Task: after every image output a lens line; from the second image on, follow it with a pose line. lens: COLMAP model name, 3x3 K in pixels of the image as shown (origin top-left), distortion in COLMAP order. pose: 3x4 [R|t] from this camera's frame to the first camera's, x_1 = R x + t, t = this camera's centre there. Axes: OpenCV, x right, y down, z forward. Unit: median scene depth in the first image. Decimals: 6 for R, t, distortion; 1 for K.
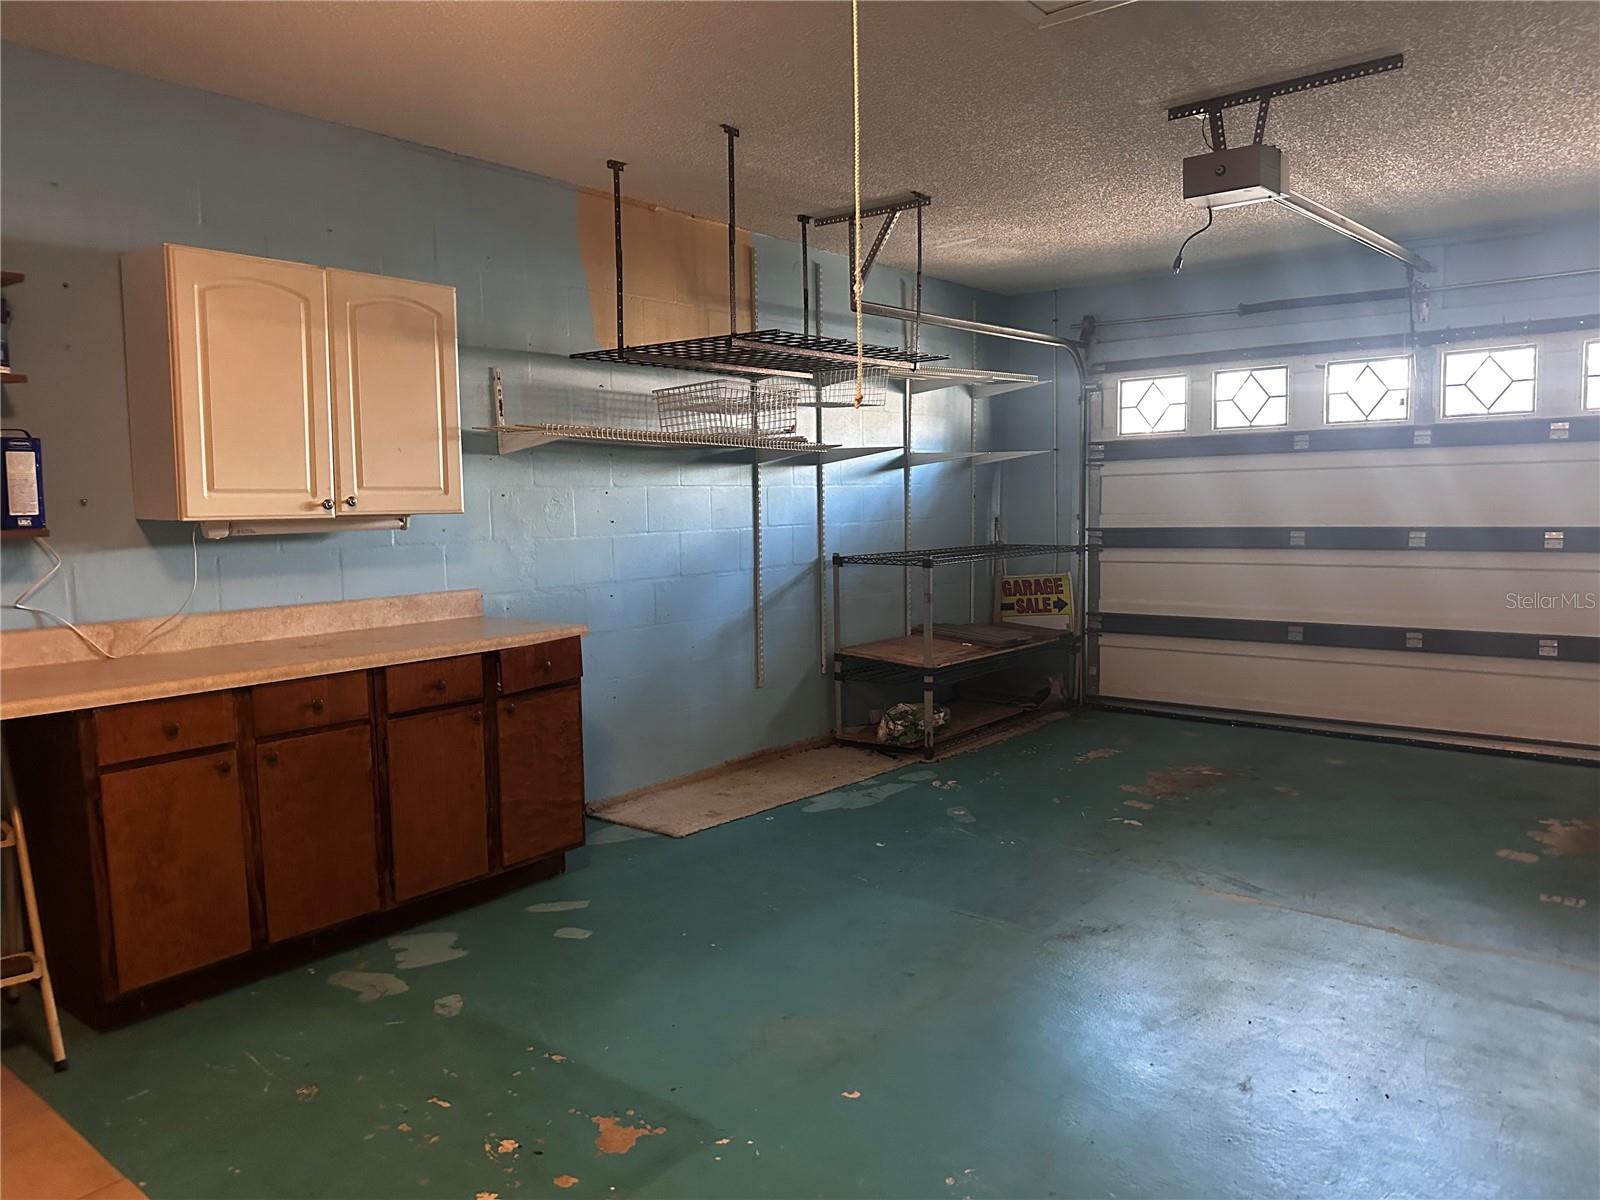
lens RADIAL K [[1131.2, 0, 807.0], [0, 1131.2, 597.6], [0, 0, 1]] dist [0.053285, -0.061979]
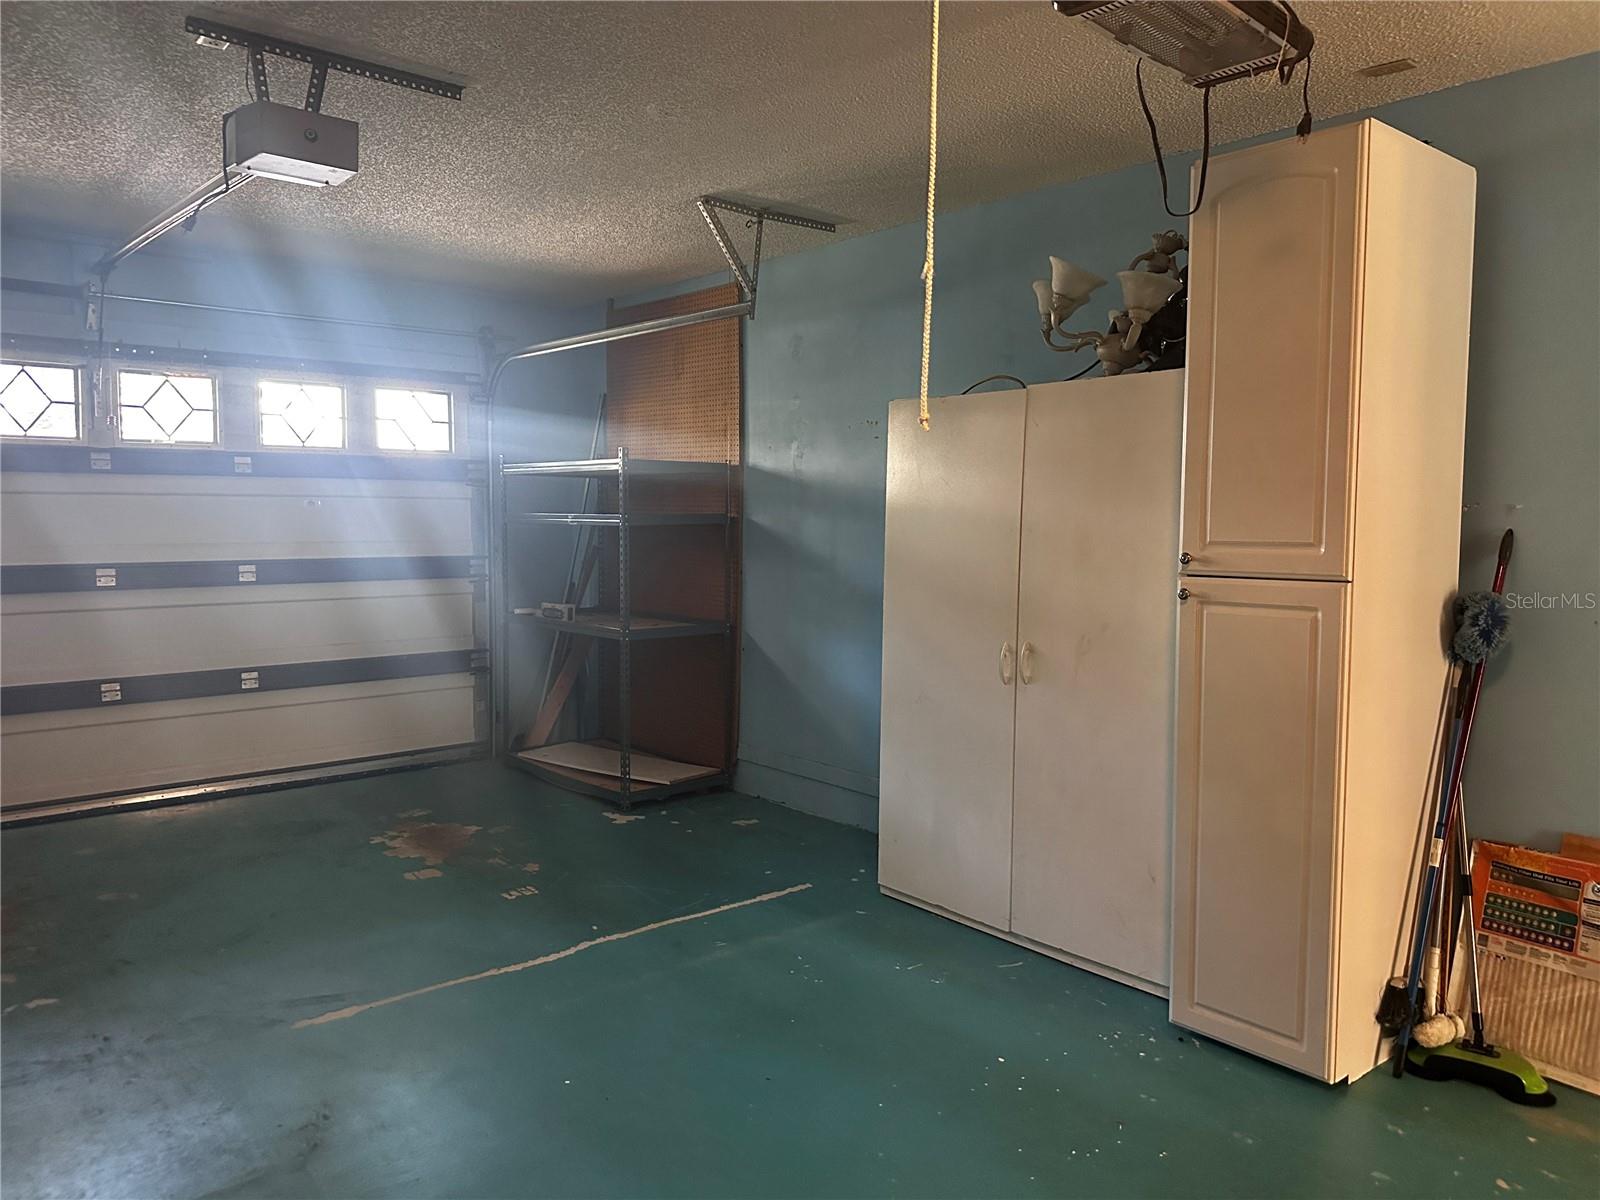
lens RADIAL K [[1131.2, 0, 806.0], [0, 1131.2, 598.5], [0, 0, 1]] dist [0.053285, -0.061979]
pose [[0.177886, -0.056666, 0.982418, -0.293339], [0.077099, 0.996074, 0.043493, -0.039948], [-0.981026, 0.068007, 0.181556, 0.393850]]
